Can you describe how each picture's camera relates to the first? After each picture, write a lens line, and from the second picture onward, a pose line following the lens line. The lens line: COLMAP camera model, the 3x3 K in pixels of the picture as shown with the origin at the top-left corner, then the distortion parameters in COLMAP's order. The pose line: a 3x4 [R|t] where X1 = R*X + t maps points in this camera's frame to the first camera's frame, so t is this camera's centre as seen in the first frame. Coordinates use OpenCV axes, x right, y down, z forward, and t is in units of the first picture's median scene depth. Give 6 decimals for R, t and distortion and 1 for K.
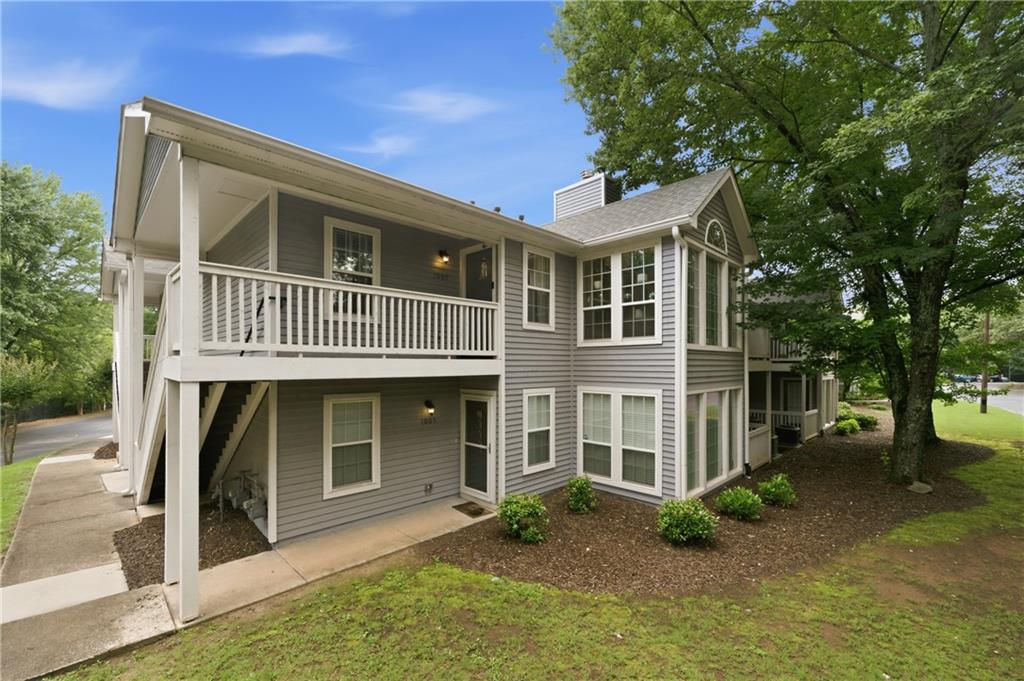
lens RADIAL K [[417.6, 0, 545.0], [0, 417.6, 363.4], [0, 0, 1]] dist [0.001846, -0.001125]
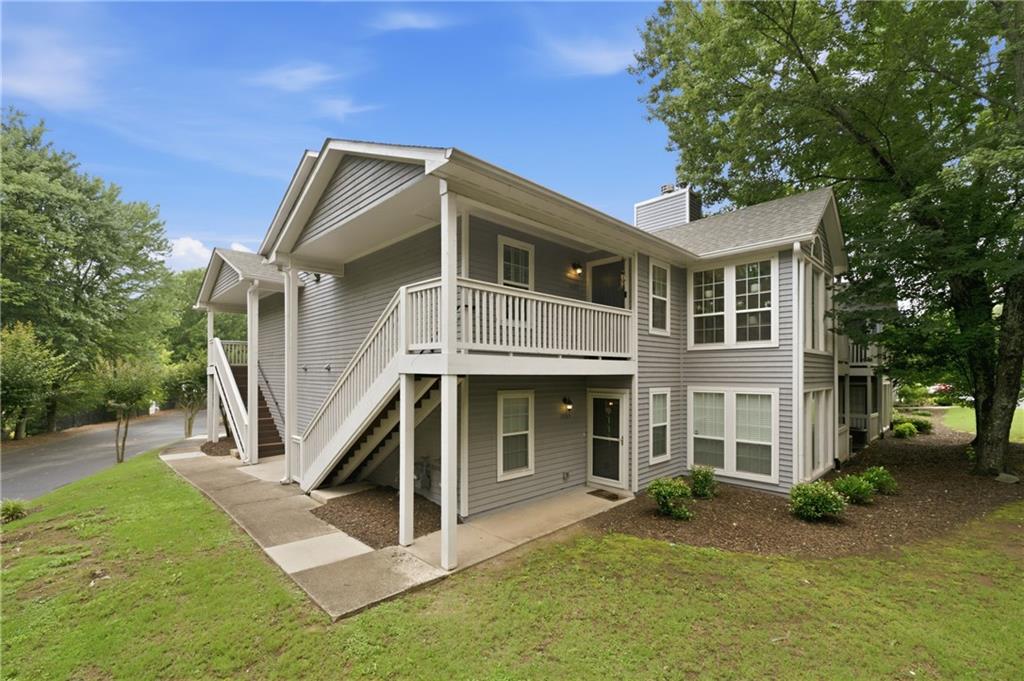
lens RADIAL K [[417.6, 0, 573.9], [0, 417.6, 371.0], [0, 0, 1]] dist [0.001846, -0.001125]
pose [[0.999968, 0.001122, -0.007974, -0.258325], [-0.001116, 0.999999, 0.000808, 0.016799], [0.007975, -0.000799, 0.999968, -0.120764]]
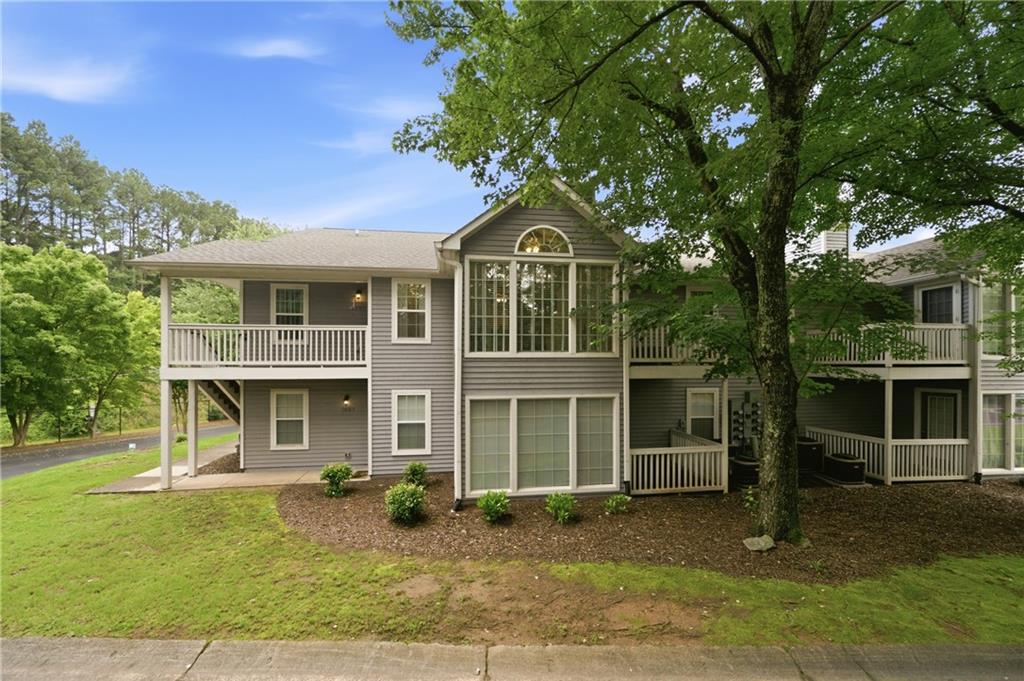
lens RADIAL K [[417.6, 0, 518.9], [0, 417.6, 369.8], [0, 0, 1]] dist [0.001846, -0.001125]
pose [[0.806557, 0.003280, -0.591147, 1.090514], [0.004123, 0.999929, 0.011173, -0.014254], [0.591142, -0.011449, 0.806486, 0.191330]]
